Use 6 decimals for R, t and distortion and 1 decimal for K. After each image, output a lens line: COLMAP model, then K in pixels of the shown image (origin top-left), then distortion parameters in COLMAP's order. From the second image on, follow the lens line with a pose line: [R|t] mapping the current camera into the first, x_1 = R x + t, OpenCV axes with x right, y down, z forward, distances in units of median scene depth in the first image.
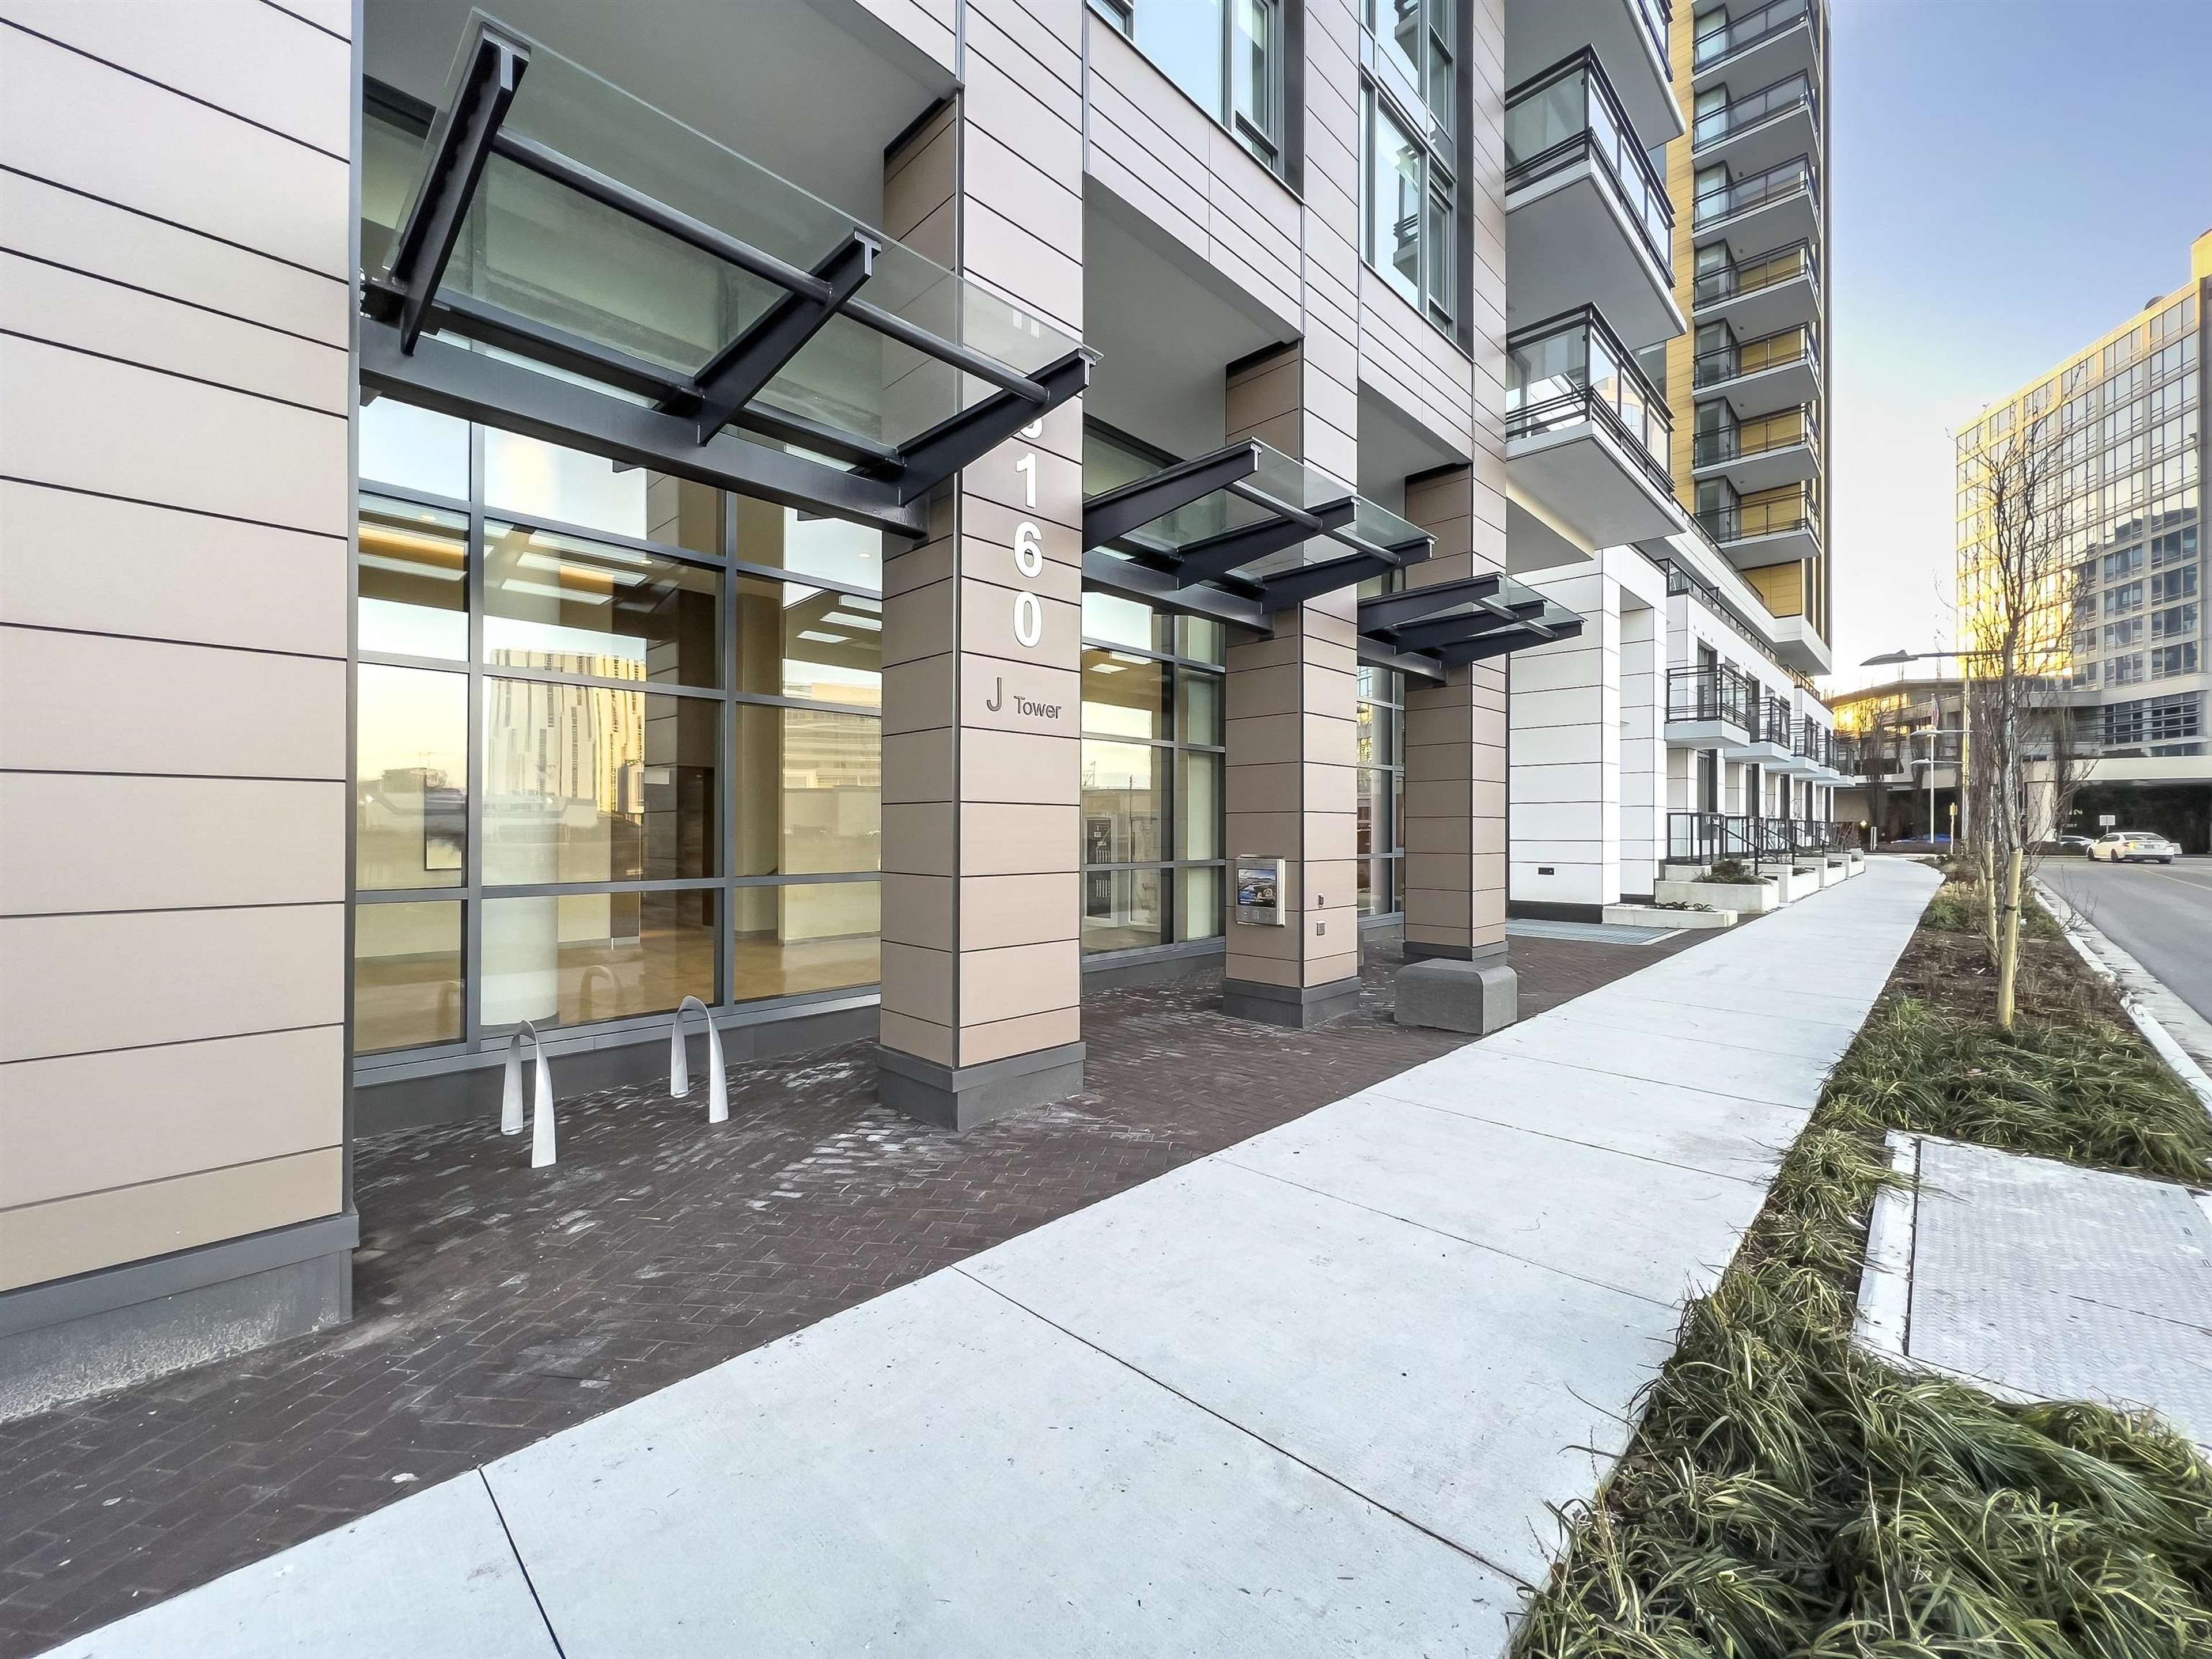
lens RADIAL K [[887.0, 0, 1106.0], [0, 887.0, 829.5], [0, 0, 1]] dist [-0.000652, -0.000062]
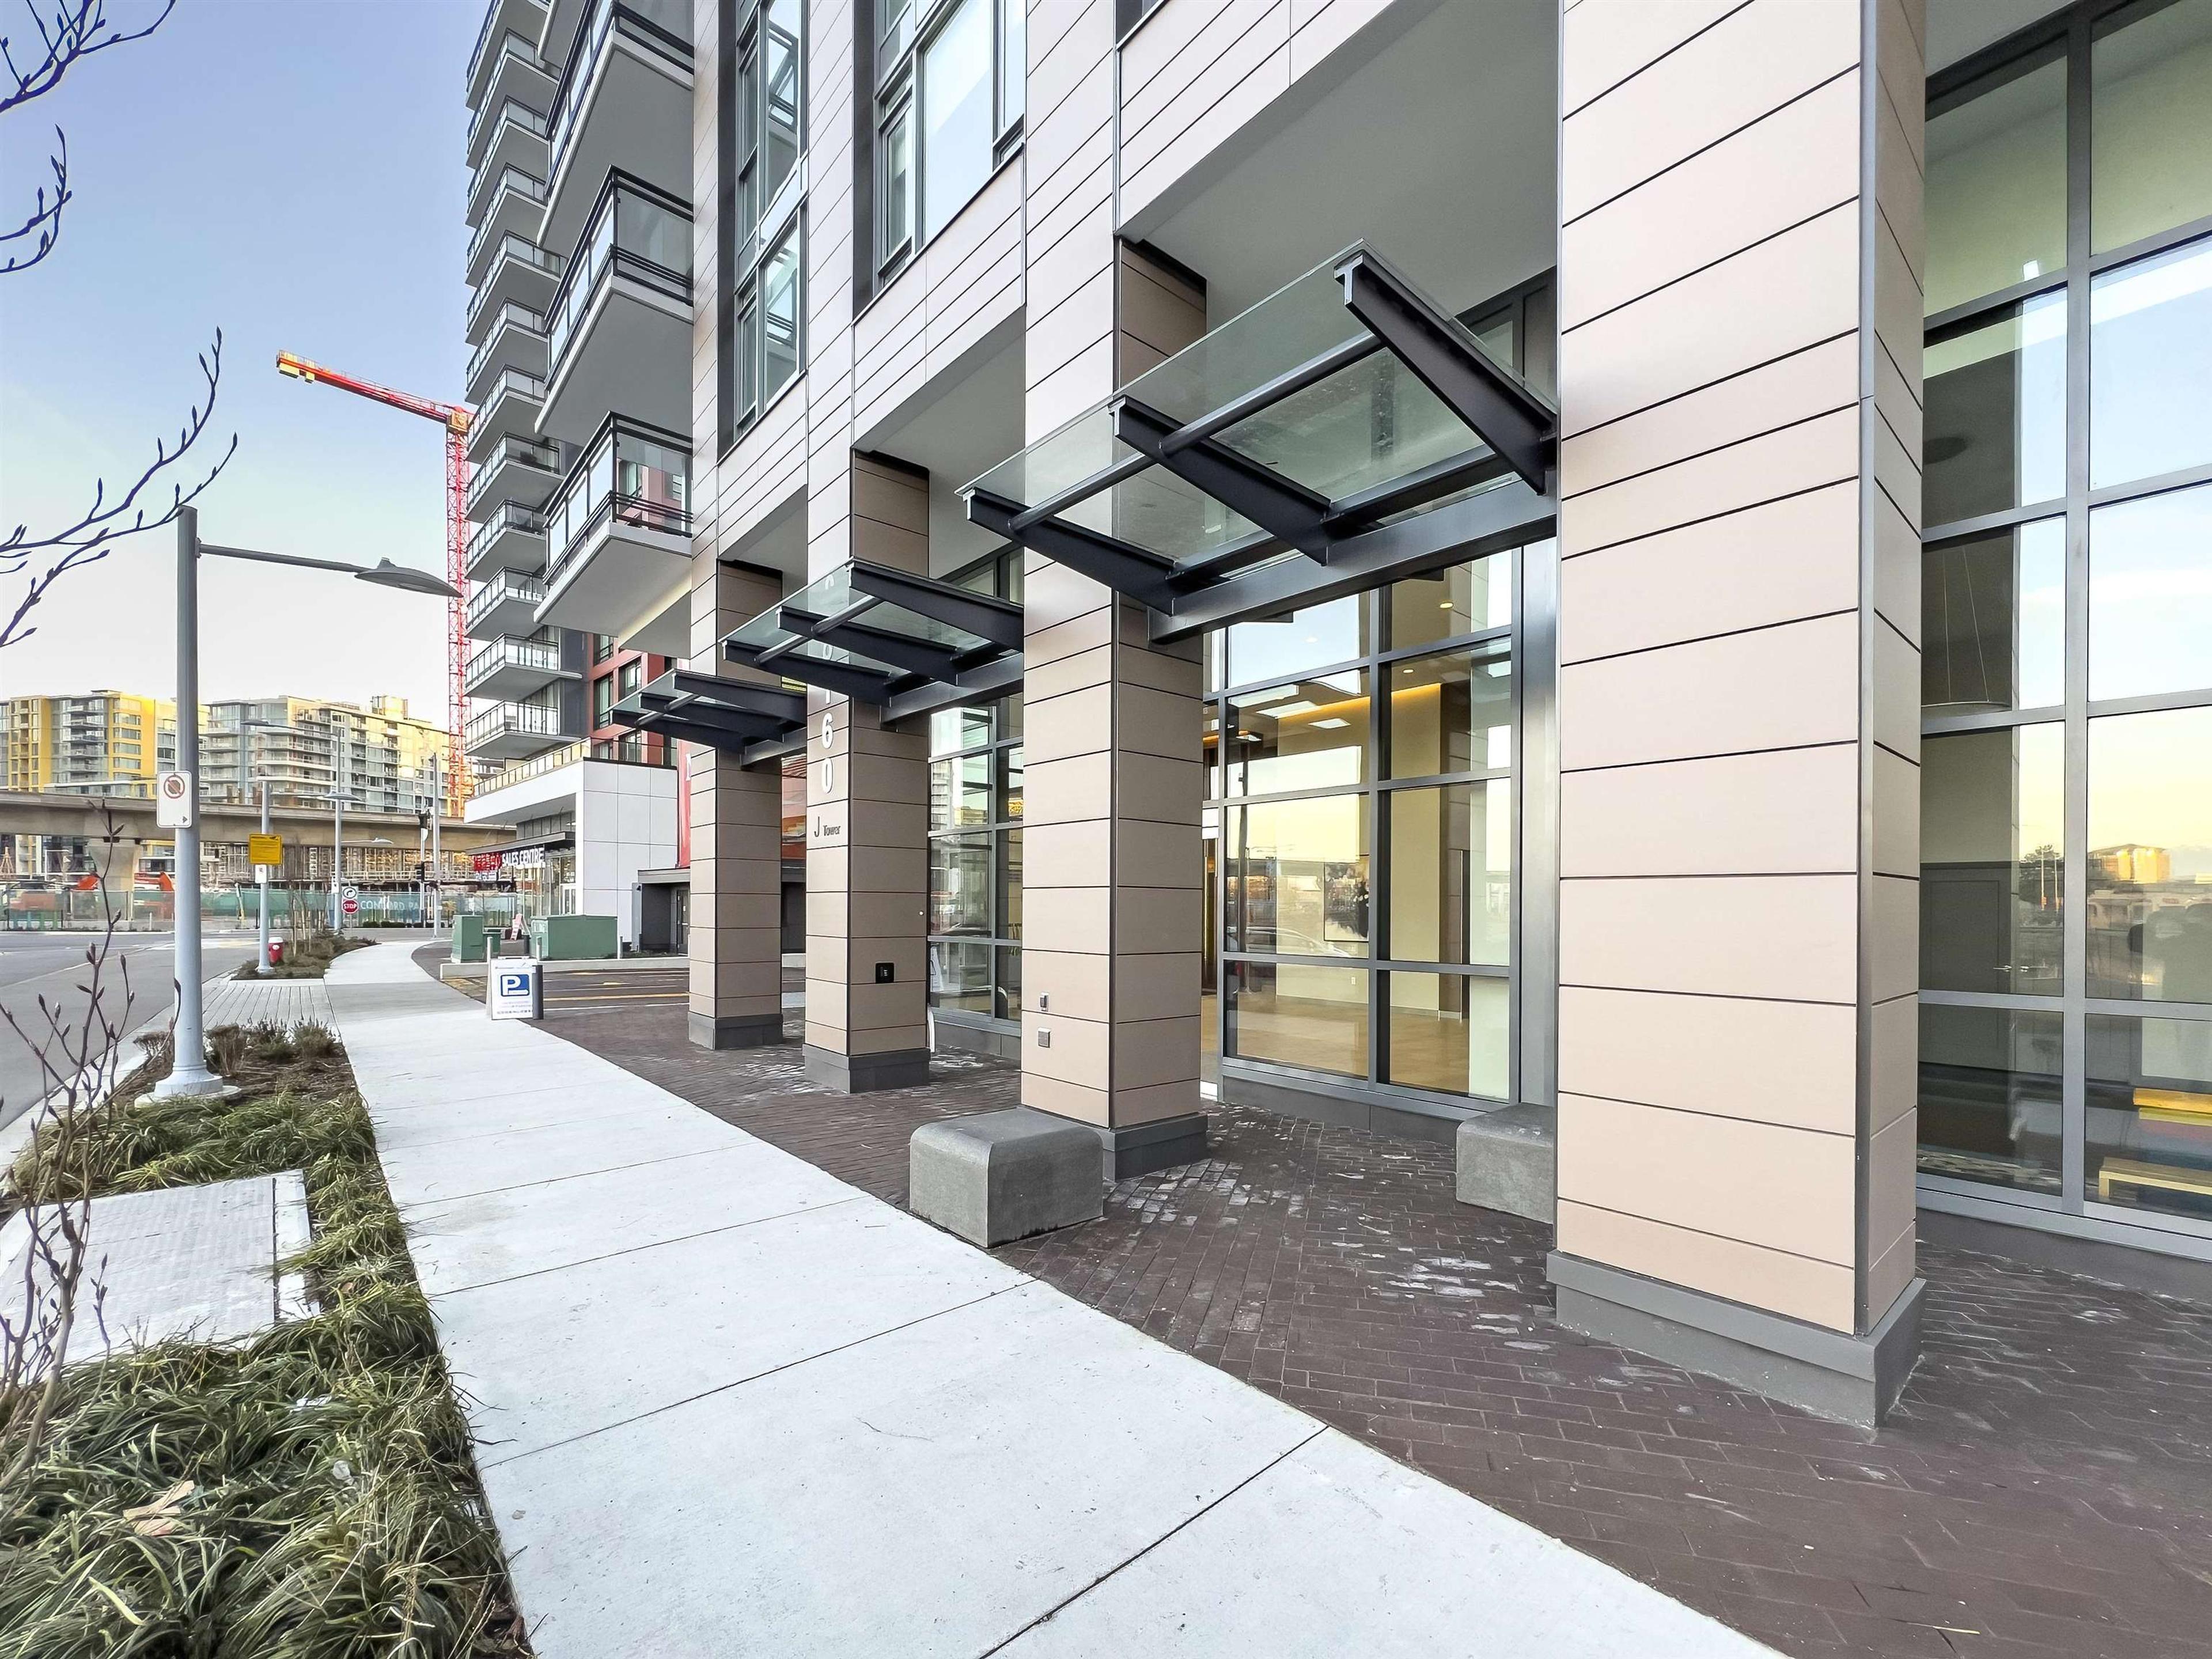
lens RADIAL K [[904.6, 0, 1102.3], [0, 904.6, 920.8], [0, 0, 1]] dist [0.000089, 0.000014]
pose [[-0.071848, 0.014714, -0.997307, 1.650214], [-0.004576, 0.999876, 0.015081, -0.006066], [0.997405, 0.005647, -0.071772, 1.775788]]
